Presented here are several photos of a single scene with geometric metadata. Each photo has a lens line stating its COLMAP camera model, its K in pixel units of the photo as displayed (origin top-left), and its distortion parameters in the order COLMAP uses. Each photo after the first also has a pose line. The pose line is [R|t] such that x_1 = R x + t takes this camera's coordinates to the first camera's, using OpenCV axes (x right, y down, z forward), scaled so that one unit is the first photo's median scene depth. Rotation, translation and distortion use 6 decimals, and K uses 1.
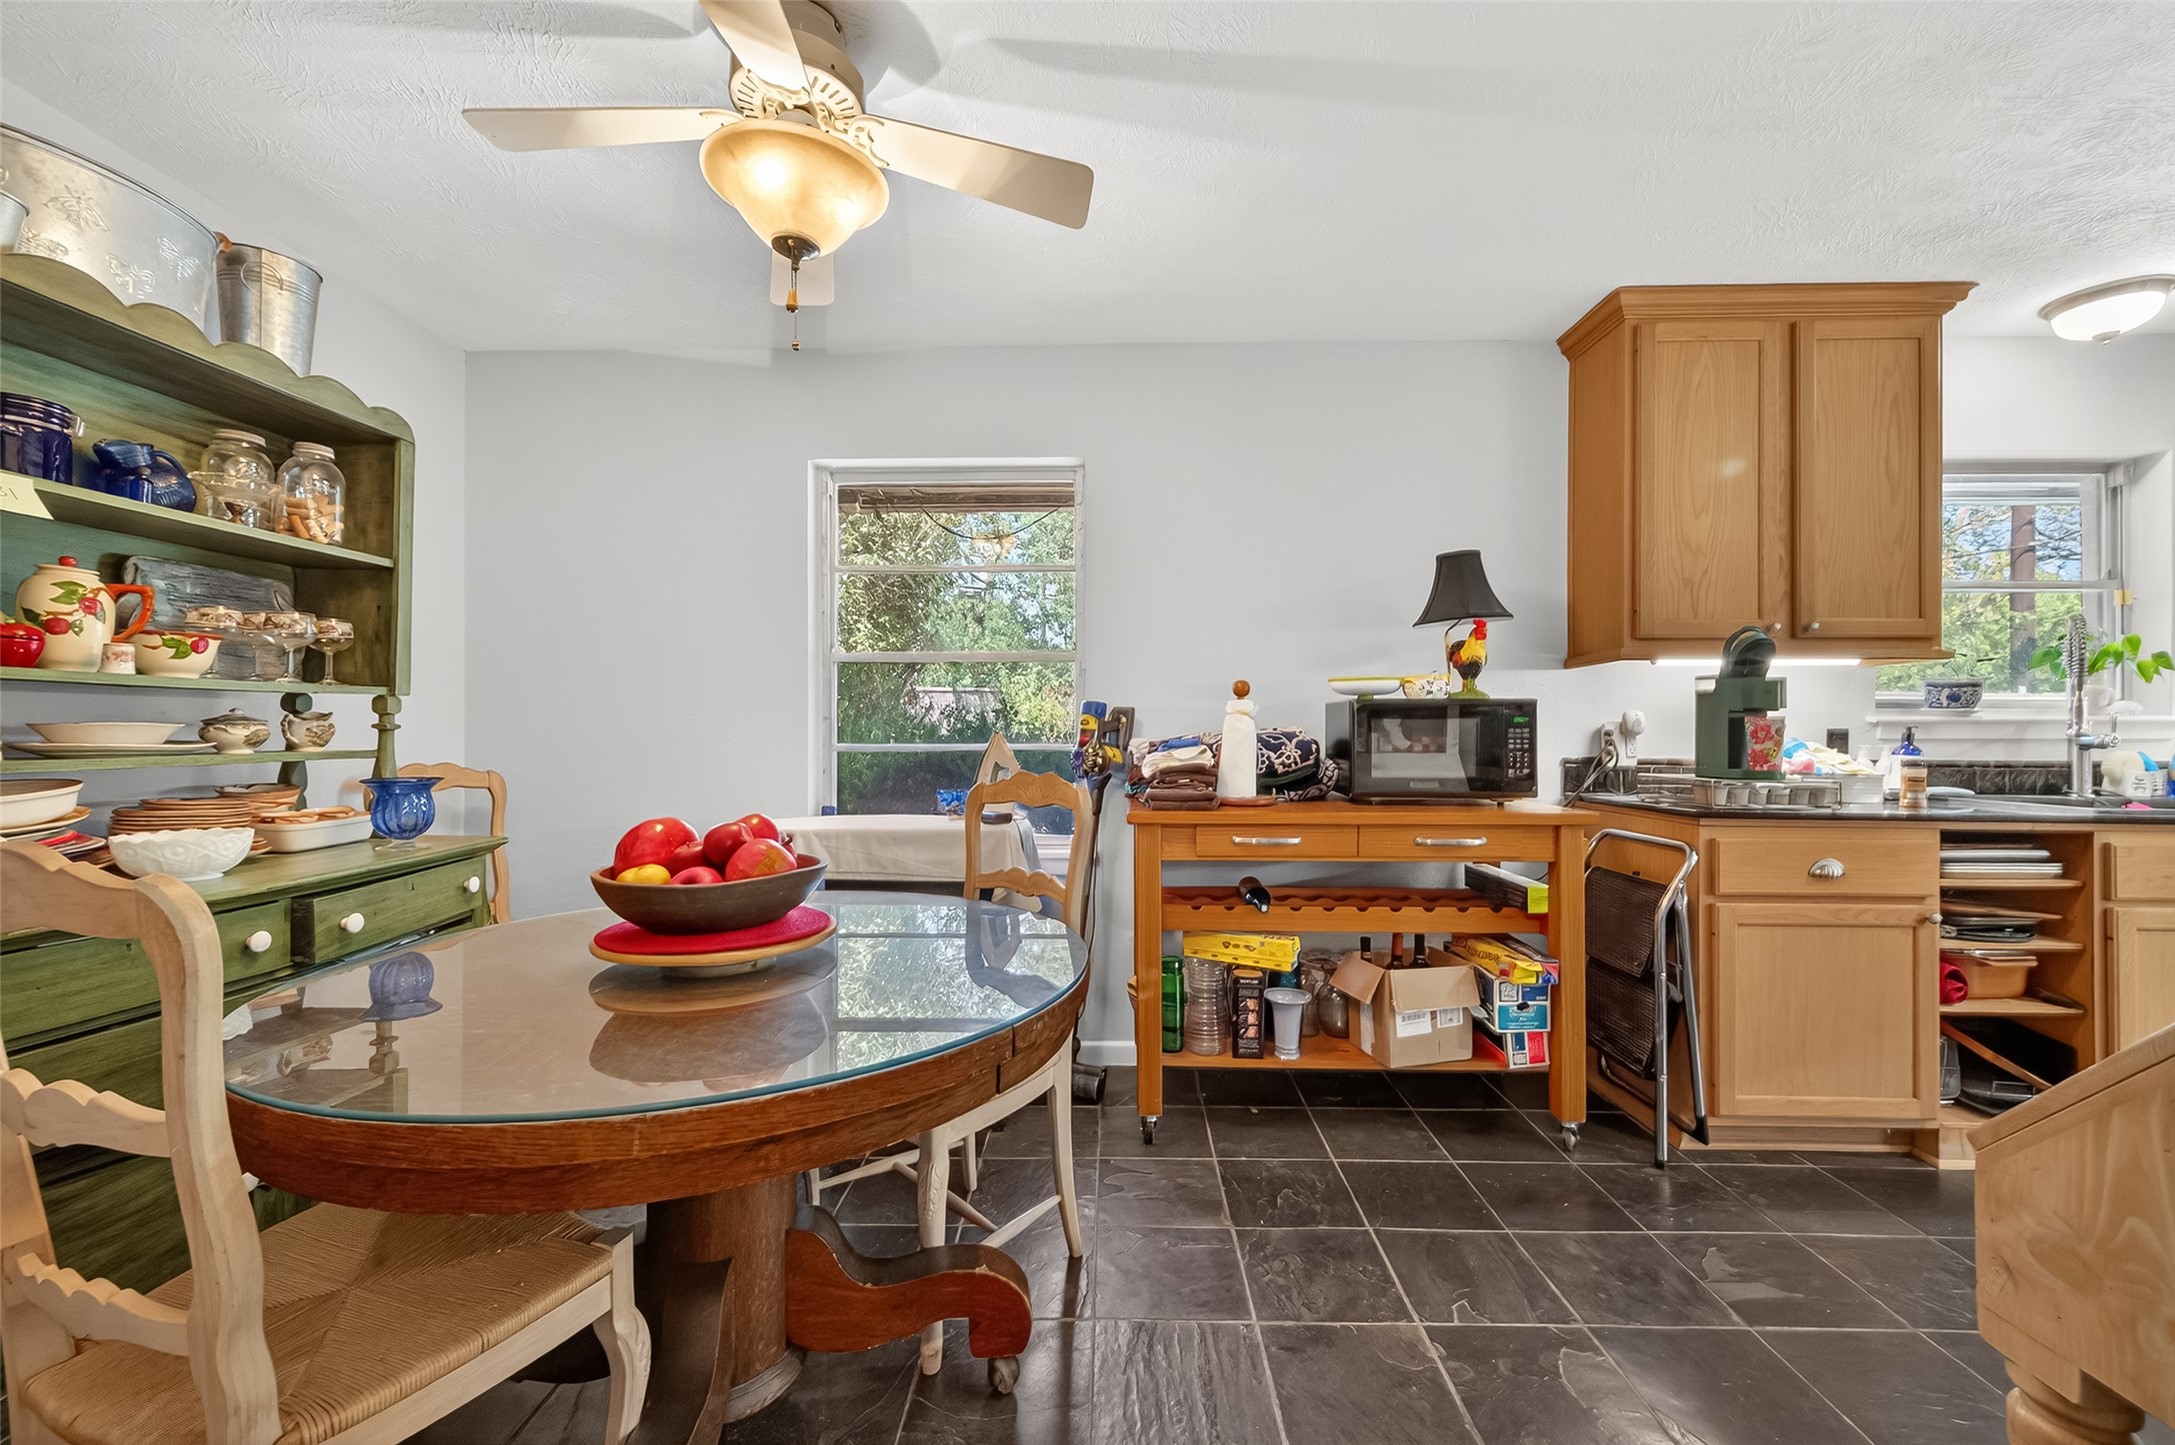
lens RADIAL K [[858.2, 0, 1083.9], [0, 858.2, 731.0], [0, 0, 1]] dist [0.005826, -0.002552]
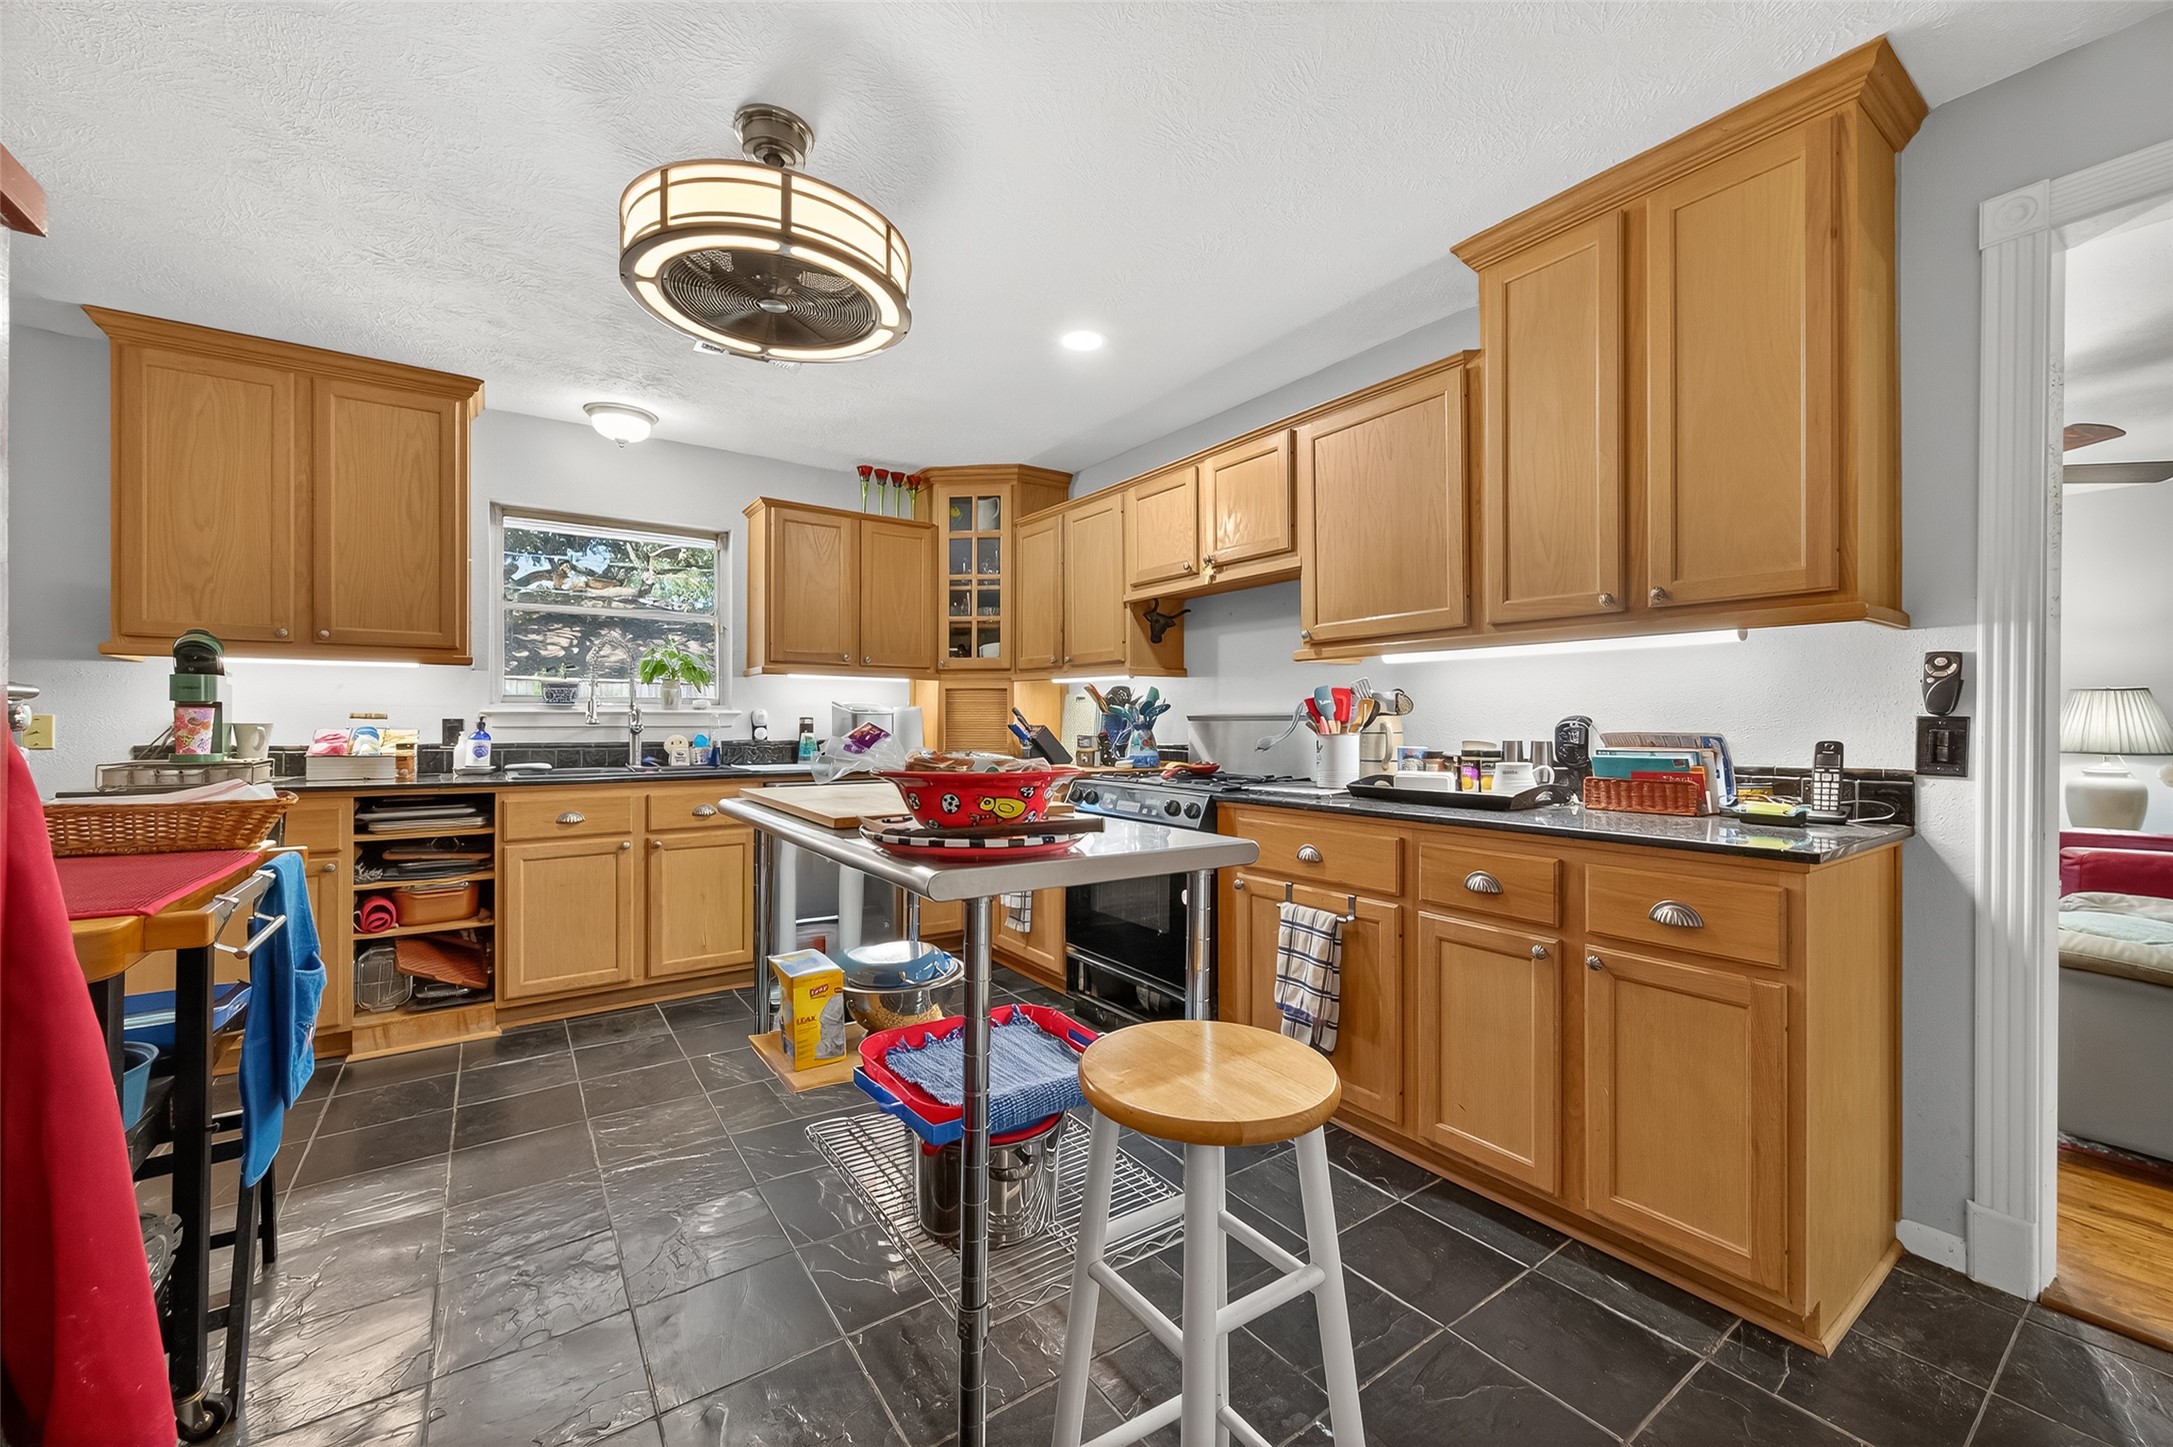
lens RADIAL K [[857.4, 0, 1092.5], [0, 857.4, 719.4], [0, 0, 1]] dist [0.005826, -0.002552]
pose [[0.796364, 0.000605, 0.604817, 0.963378], [-0.002129, 0.999996, 0.001802, -0.005539], [-0.604814, -0.002722, 0.796362, -0.604726]]
